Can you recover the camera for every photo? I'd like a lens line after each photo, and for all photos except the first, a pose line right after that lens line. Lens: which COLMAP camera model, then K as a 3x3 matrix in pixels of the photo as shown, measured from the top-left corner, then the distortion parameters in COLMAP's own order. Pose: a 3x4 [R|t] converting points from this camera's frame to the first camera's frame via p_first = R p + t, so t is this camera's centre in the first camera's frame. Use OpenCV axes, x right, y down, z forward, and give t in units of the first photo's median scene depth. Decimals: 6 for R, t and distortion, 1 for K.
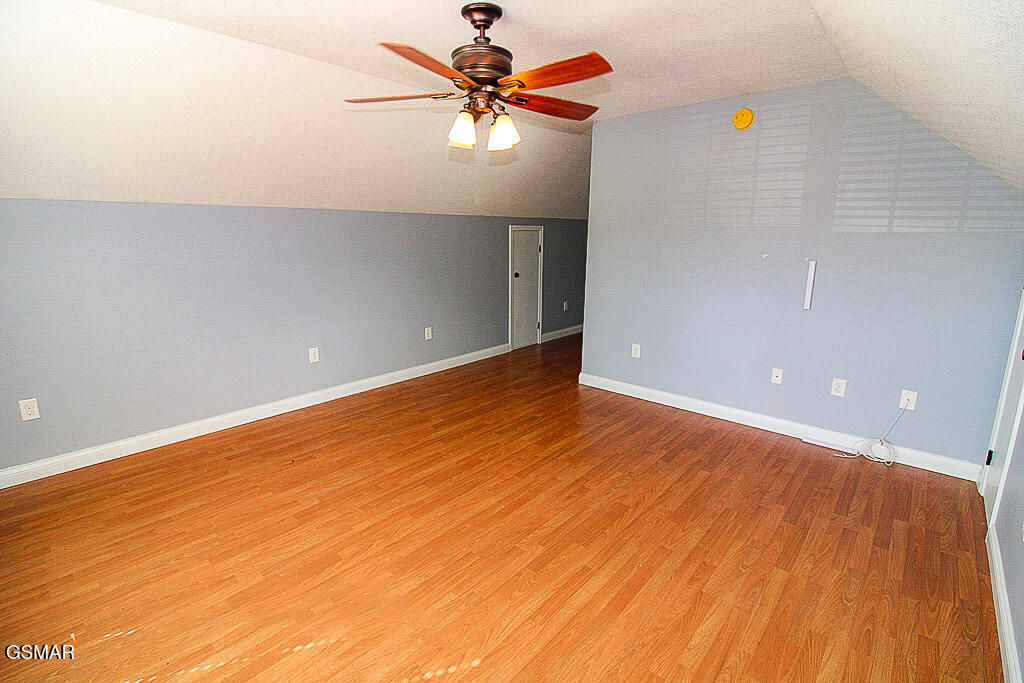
lens RADIAL K [[474.4, 0, 511.7], [0, 474.4, 329.8], [0, 0, 1]] dist [0.004186, -0.016033]
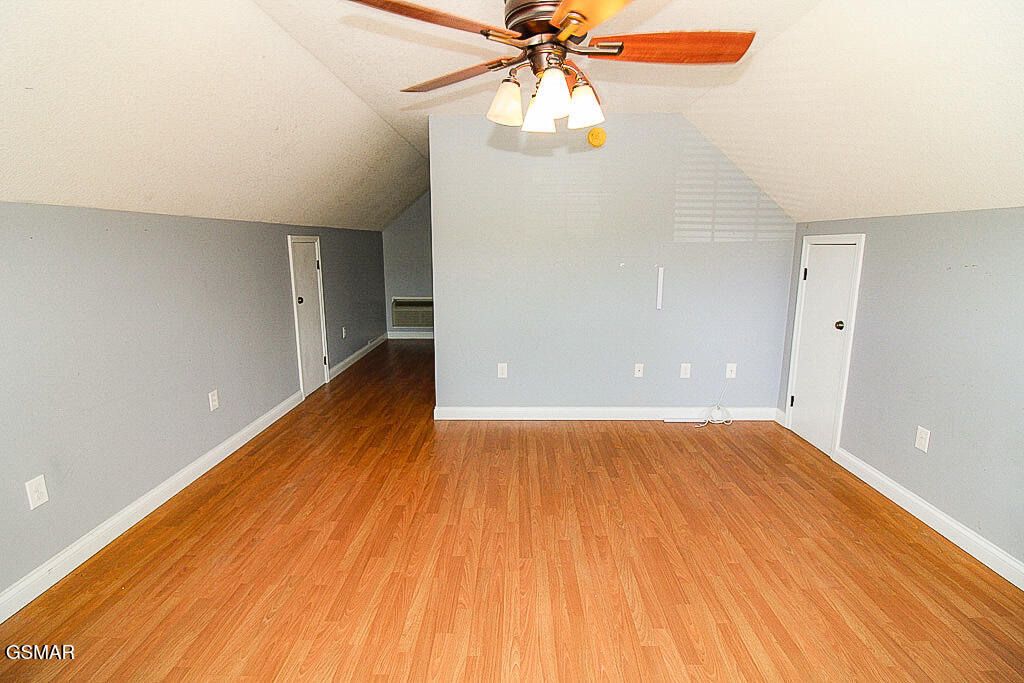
lens RADIAL K [[474.4, 0, 511.7], [0, 474.4, 329.8], [0, 0, 1]] dist [0.004186, -0.016033]
pose [[0.755555, -0.123019, 0.643430, -0.412181], [0.137015, 0.990161, 0.028420, -0.076967], [-0.640596, 0.066687, 0.764977, 0.355350]]
